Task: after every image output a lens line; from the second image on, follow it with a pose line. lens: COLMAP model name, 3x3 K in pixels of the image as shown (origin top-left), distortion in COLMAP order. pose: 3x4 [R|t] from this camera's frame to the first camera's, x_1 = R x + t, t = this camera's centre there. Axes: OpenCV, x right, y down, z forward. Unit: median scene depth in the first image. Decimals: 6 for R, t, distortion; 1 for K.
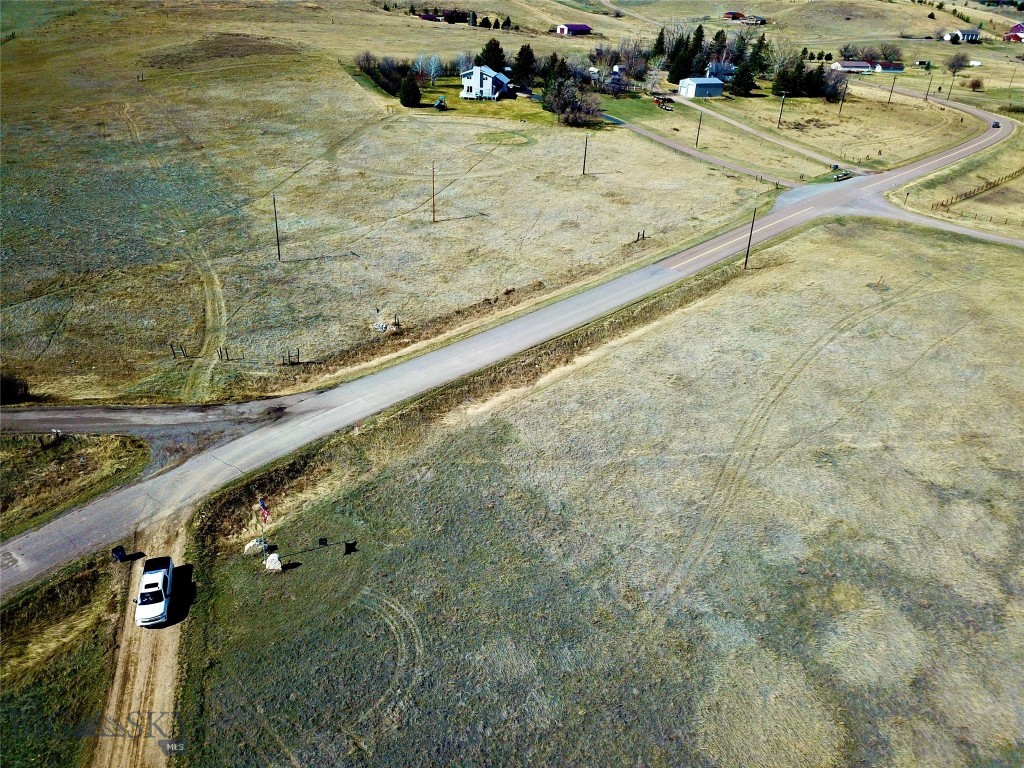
lens RADIAL K [[769.8, 0, 510.3], [0, 769.8, 407.7], [0, 0, 1]] dist [0.032692, -0.032660]
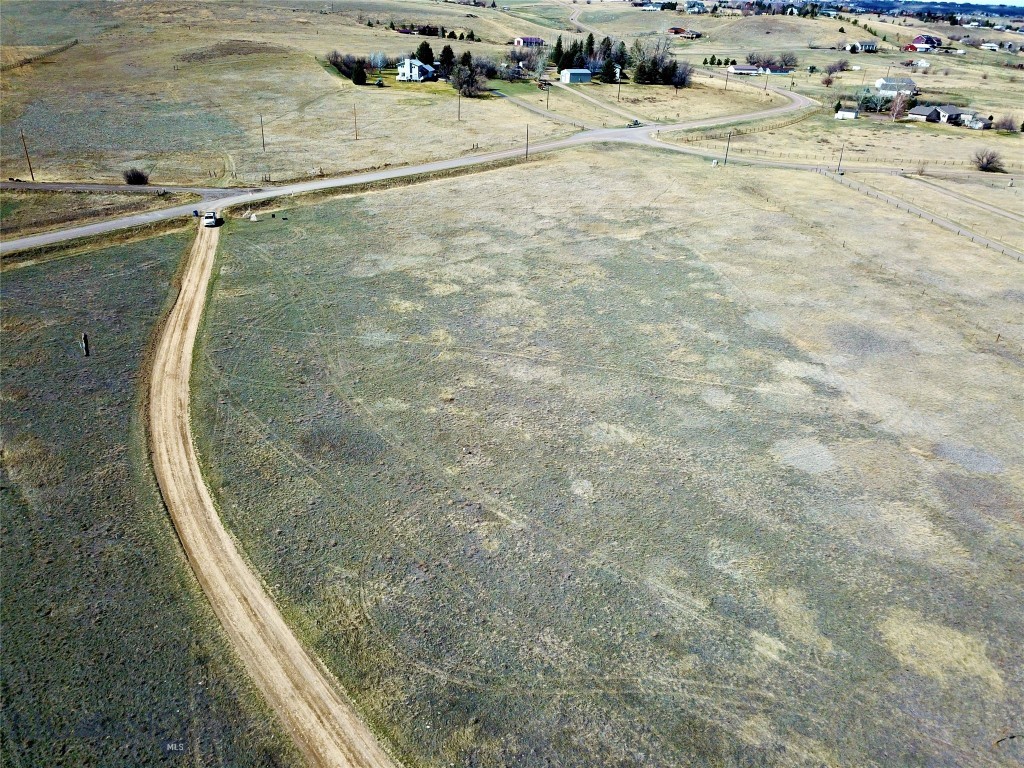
lens RADIAL K [[778.9, 0, 509.2], [0, 778.9, 391.2], [0, 0, 1]] dist [0.019754, -0.017408]
pose [[0.999985, 0.000298, -0.005463, 0.144971], [-0.000520, 0.999168, -0.040781, 0.224855], [0.005446, 0.040783, 0.999153, -0.408371]]
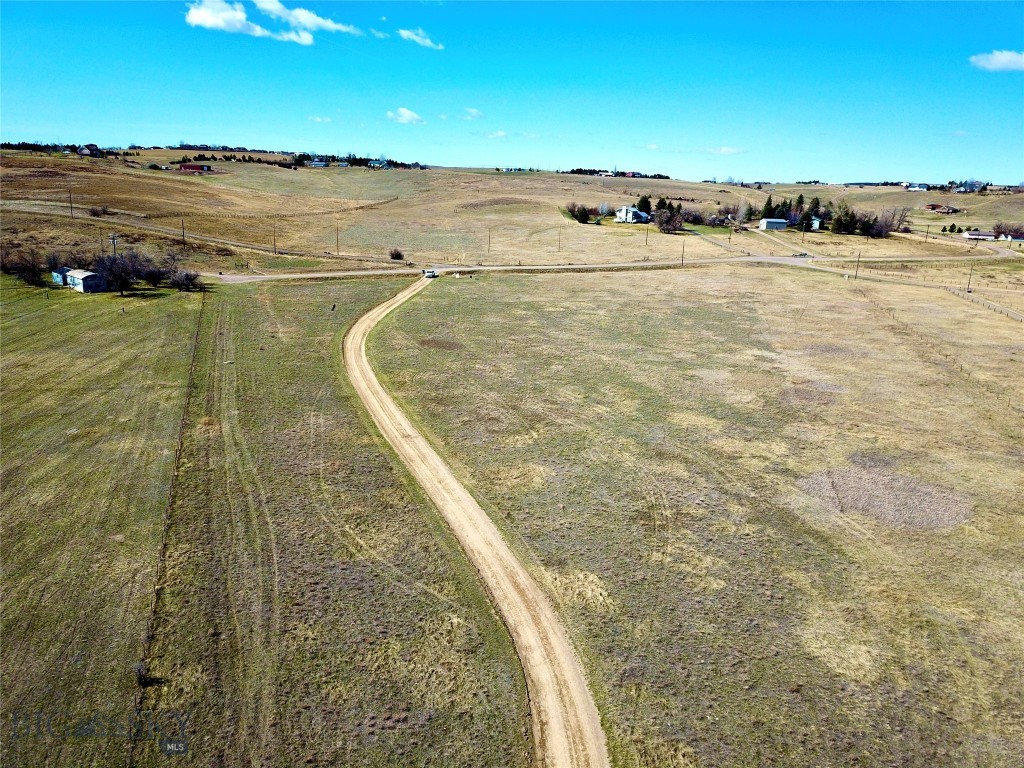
lens RADIAL K [[778.9, 0, 509.2], [0, 778.9, 391.2], [0, 0, 1]] dist [0.019754, -0.017408]
pose [[0.937126, 0.088824, -0.337498, 0.336107], [-0.171164, 0.959749, -0.222677, 0.403437], [0.304134, 0.266444, 0.914609, -0.603704]]
